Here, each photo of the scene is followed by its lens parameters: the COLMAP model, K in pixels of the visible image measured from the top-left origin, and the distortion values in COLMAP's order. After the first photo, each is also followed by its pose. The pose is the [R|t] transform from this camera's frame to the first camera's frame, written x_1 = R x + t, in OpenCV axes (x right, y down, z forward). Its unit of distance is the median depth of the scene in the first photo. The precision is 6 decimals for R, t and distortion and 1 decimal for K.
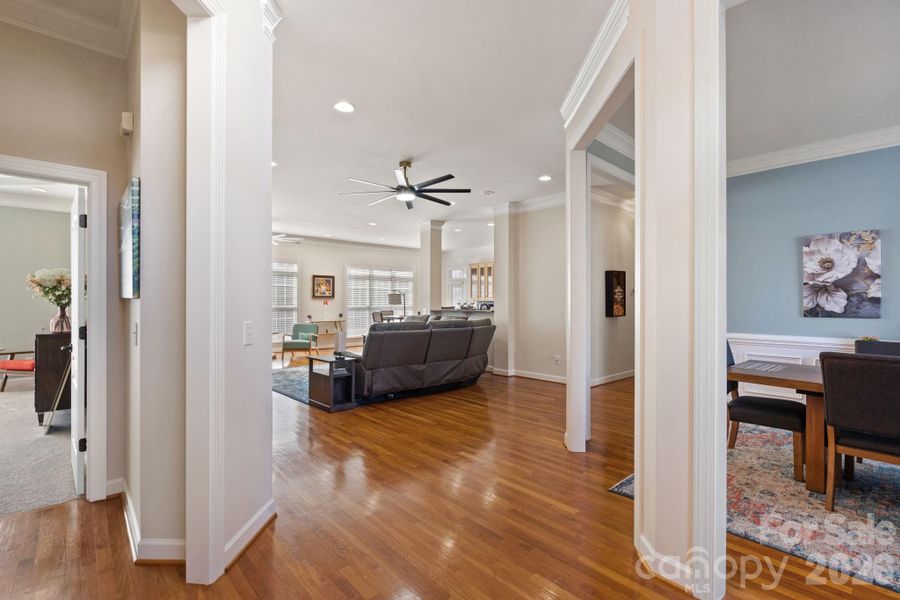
lens RADIAL K [[398.7, 0, 448.4], [0, 398.7, 302.5], [0, 0, 1]] dist [-0.004275, -0.000630]
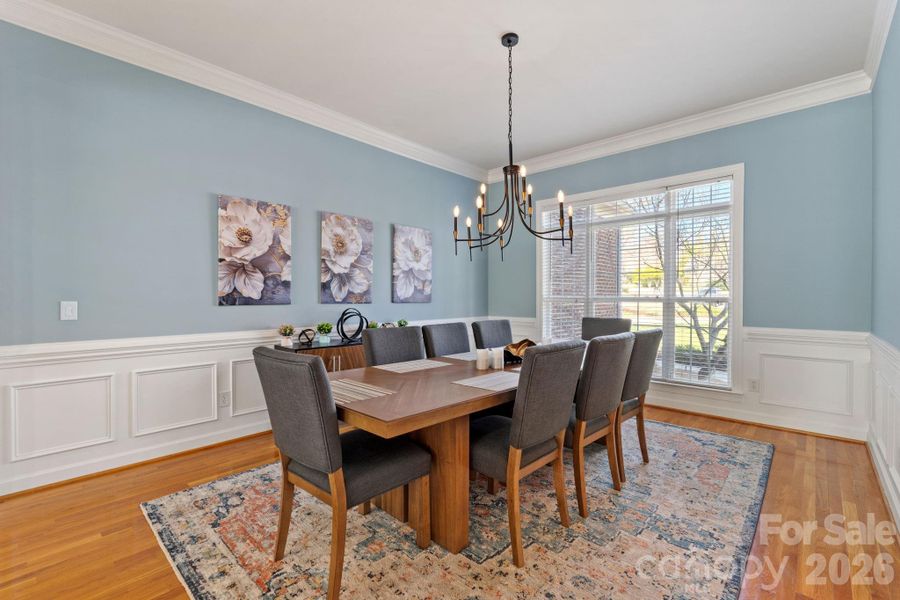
lens RADIAL K [[398.7, 0, 453.5], [0, 398.7, 296.5], [0, 0, 1]] dist [-0.004275, -0.000630]
pose [[-0.076611, 0.001363, 0.997060, 0.147490], [0.004247, 0.999990, -0.001041, 0.023261], [-0.997052, 0.004155, -0.076616, 0.665802]]
